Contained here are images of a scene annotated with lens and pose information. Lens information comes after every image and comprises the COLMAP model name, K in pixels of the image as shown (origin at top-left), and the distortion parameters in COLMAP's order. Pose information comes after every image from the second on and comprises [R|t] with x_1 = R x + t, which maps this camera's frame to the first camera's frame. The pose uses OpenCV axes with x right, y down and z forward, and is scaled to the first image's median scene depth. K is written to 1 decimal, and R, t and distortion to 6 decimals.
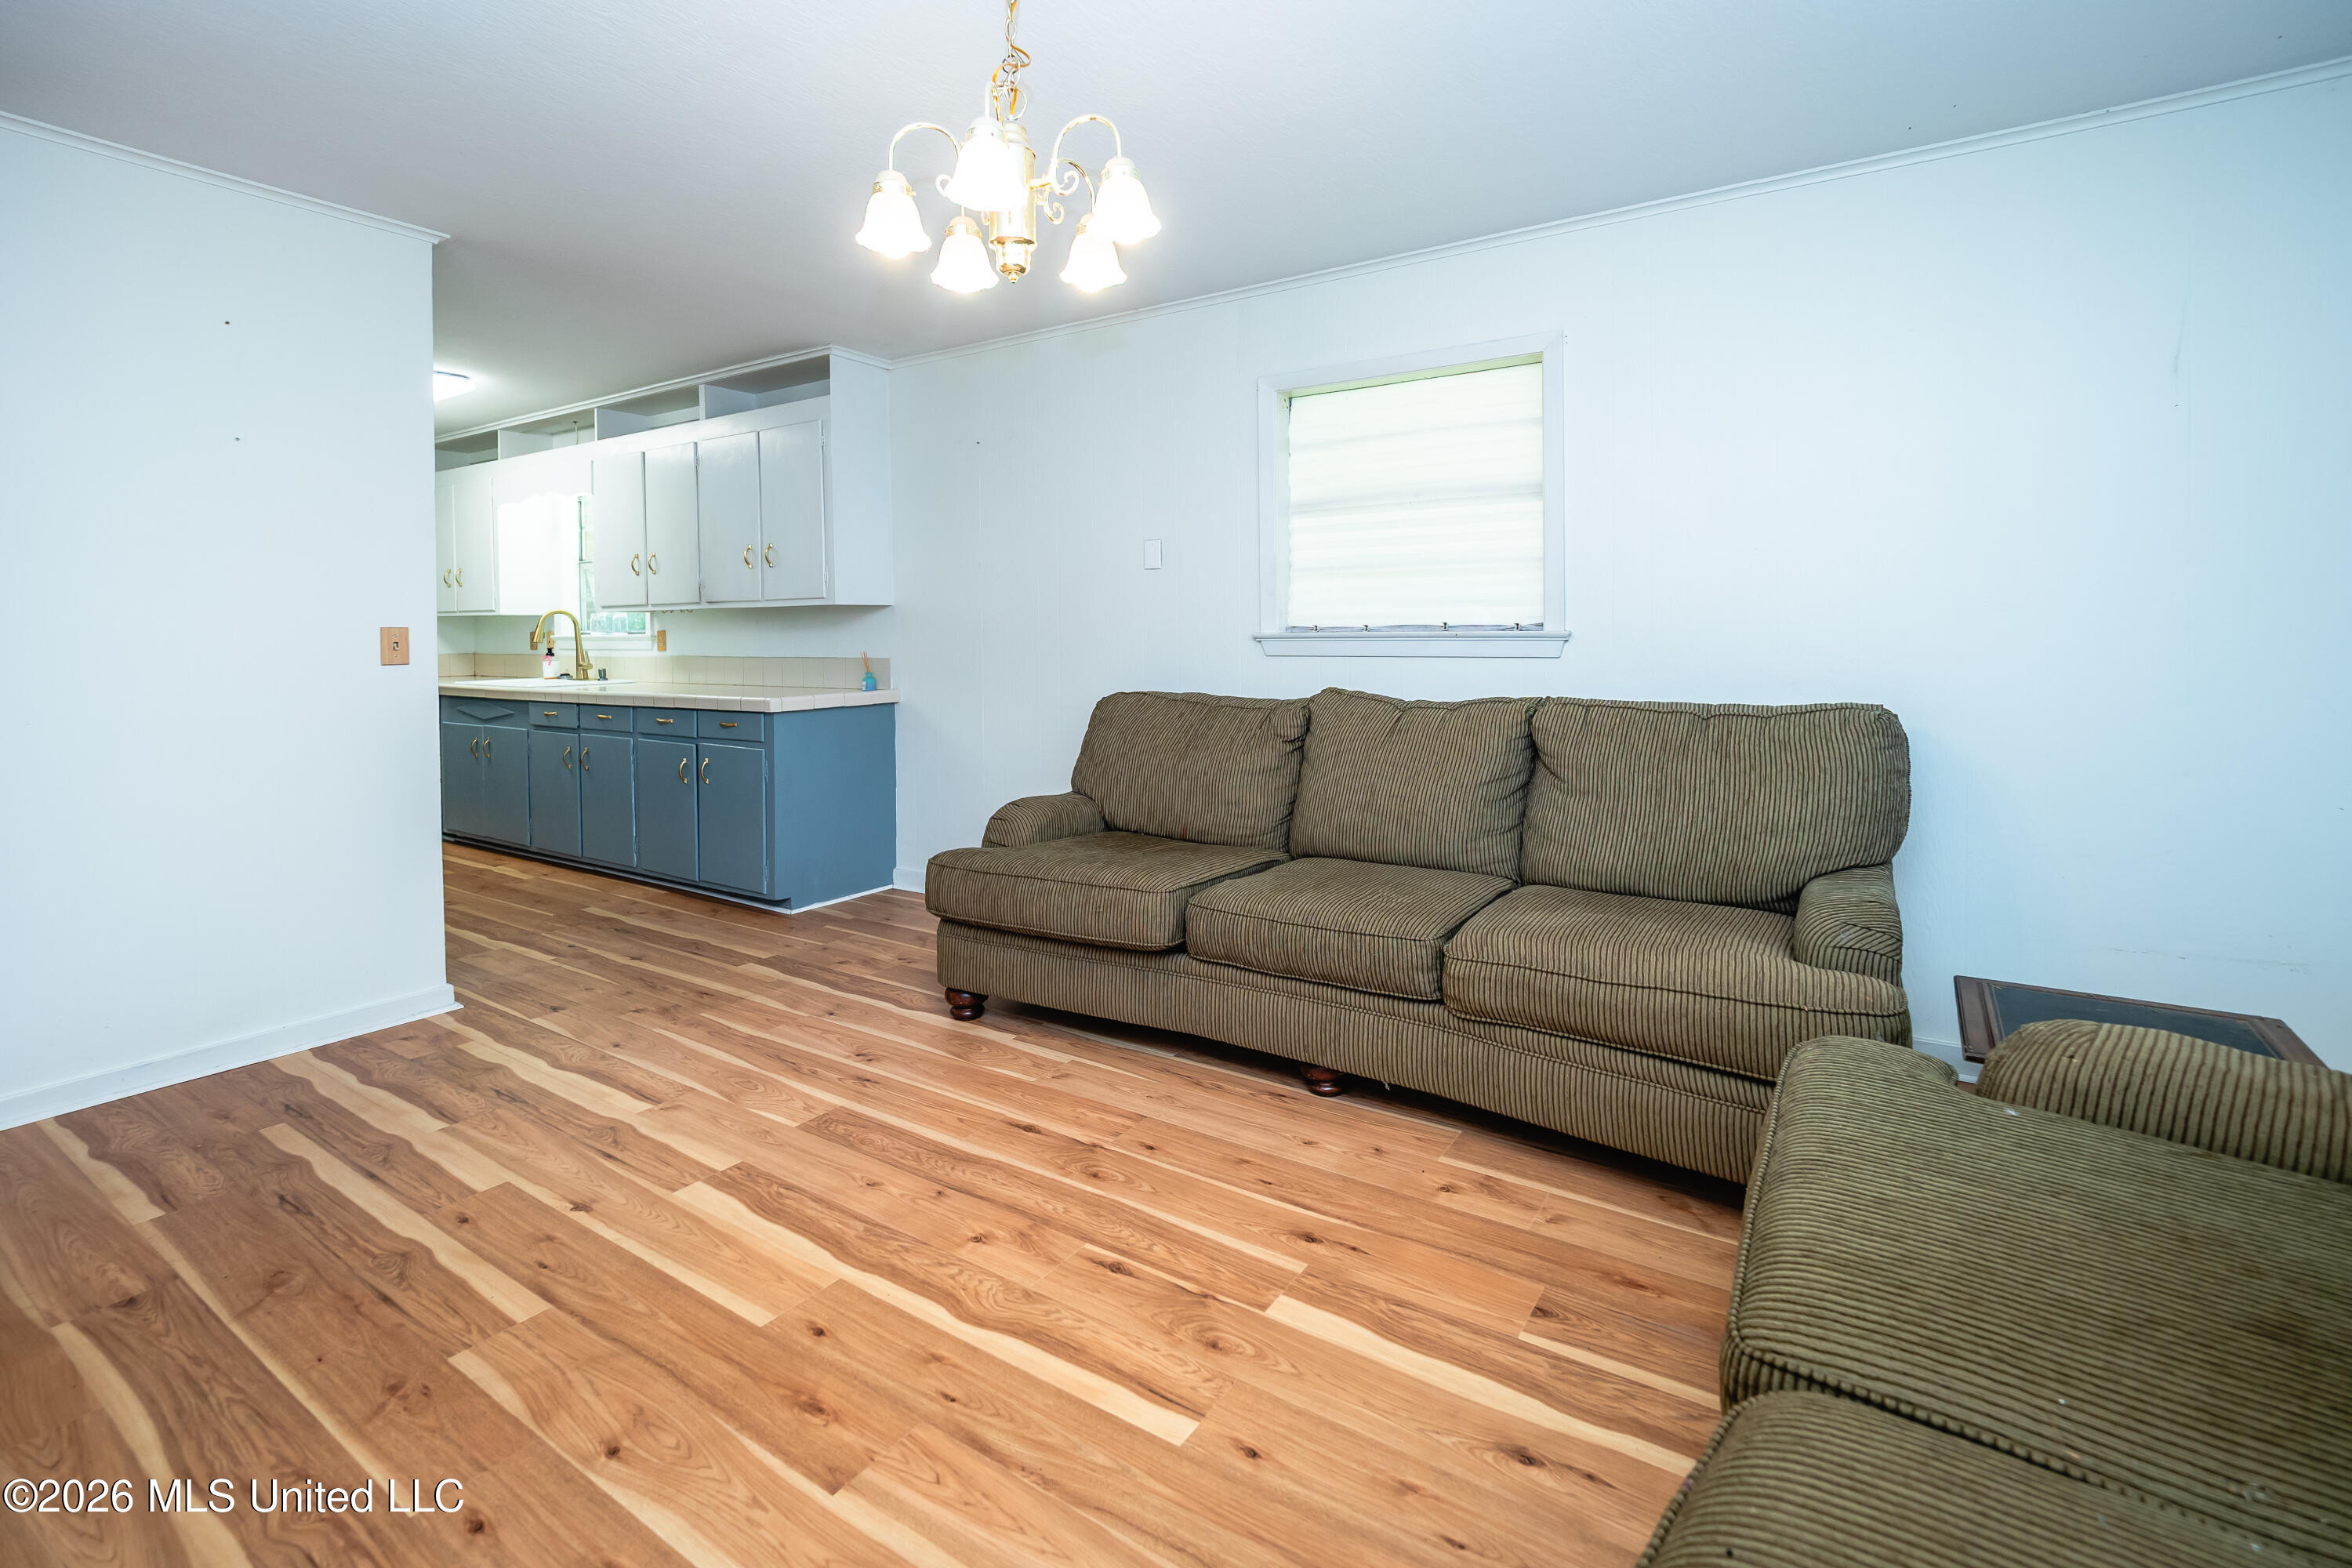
lens RADIAL K [[928.3, 0, 1172.2], [0, 928.3, 615.1], [0, 0, 1]] dist [-0.002554, 0.000244]
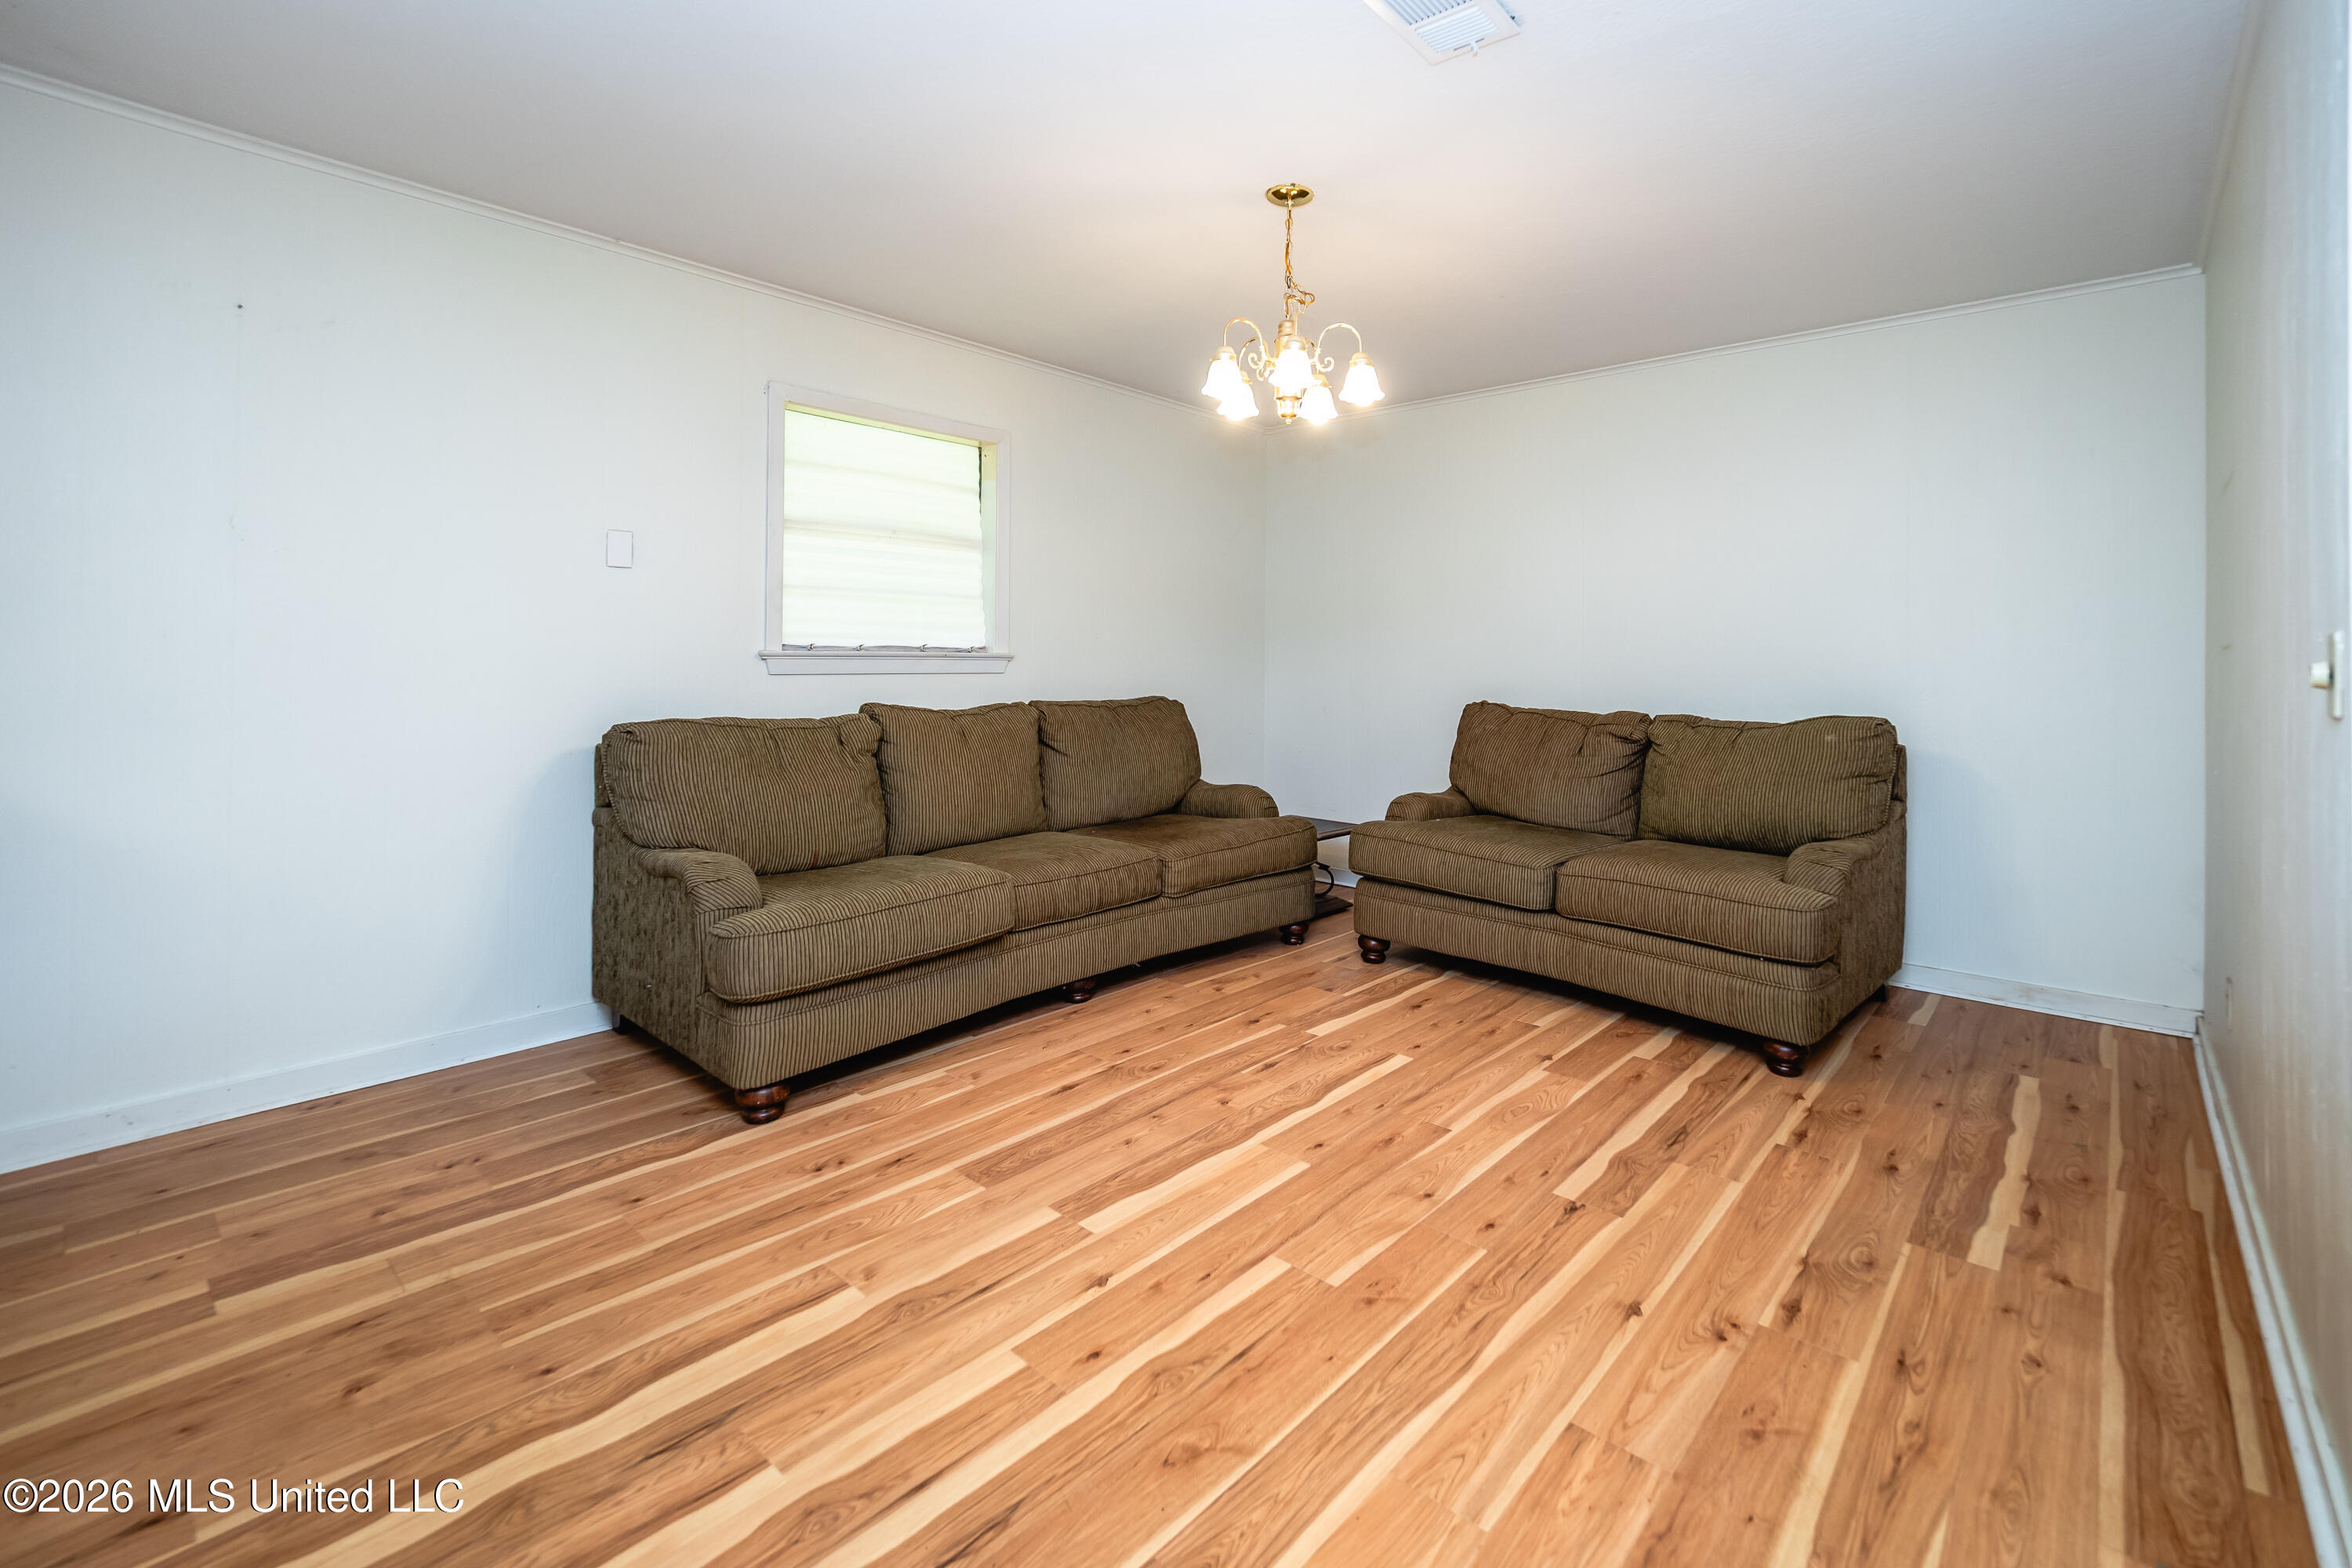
lens RADIAL K [[1039.7, 0, 1144.6], [0, 1039.7, 648.2], [0, 0, 1]] dist [-0.010500, -0.002246]
pose [[0.231725, 0.020070, 0.972574, -1.309269], [-0.025983, 0.999558, -0.014436, 0.034061], [-0.972434, -0.021926, 0.232144, 0.600622]]
